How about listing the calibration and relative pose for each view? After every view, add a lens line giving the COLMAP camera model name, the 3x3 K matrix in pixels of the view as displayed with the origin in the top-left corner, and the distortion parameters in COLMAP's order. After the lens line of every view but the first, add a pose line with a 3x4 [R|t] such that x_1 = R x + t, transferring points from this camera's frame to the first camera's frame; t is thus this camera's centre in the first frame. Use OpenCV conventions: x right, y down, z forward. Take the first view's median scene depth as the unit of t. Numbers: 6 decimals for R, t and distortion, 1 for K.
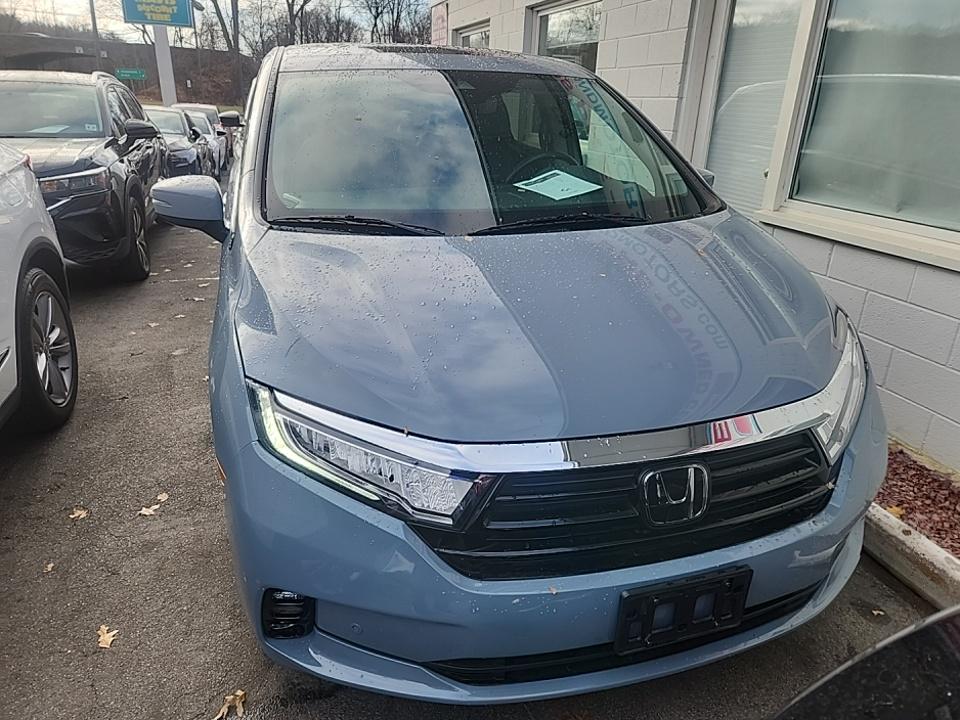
lens RADIAL K [[648.9, 0, 463.5], [0, 648.9, 350.6], [0, 0, 1]] dist [0.053500, -0.032126]
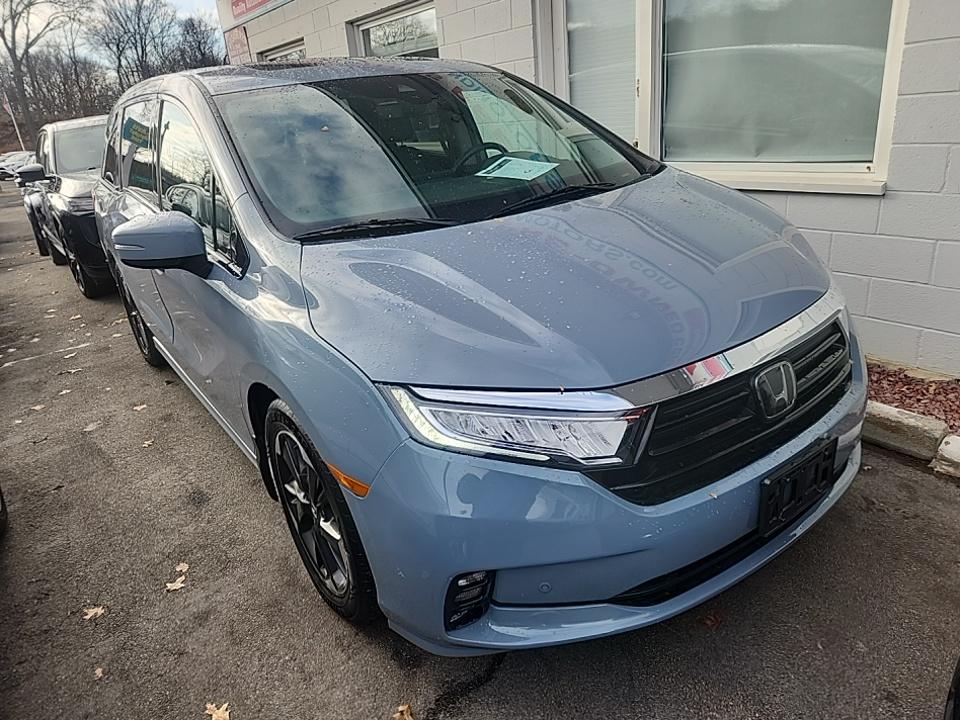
lens RADIAL K [[648.9, 0, 463.5], [0, 648.9, 350.6], [0, 0, 1]] dist [0.053500, -0.032126]
pose [[0.939604, -0.214639, 0.266598, -0.262494], [0.220984, 0.975257, 0.006340, 0.010264], [-0.261362, 0.052956, 0.963787, 0.005186]]
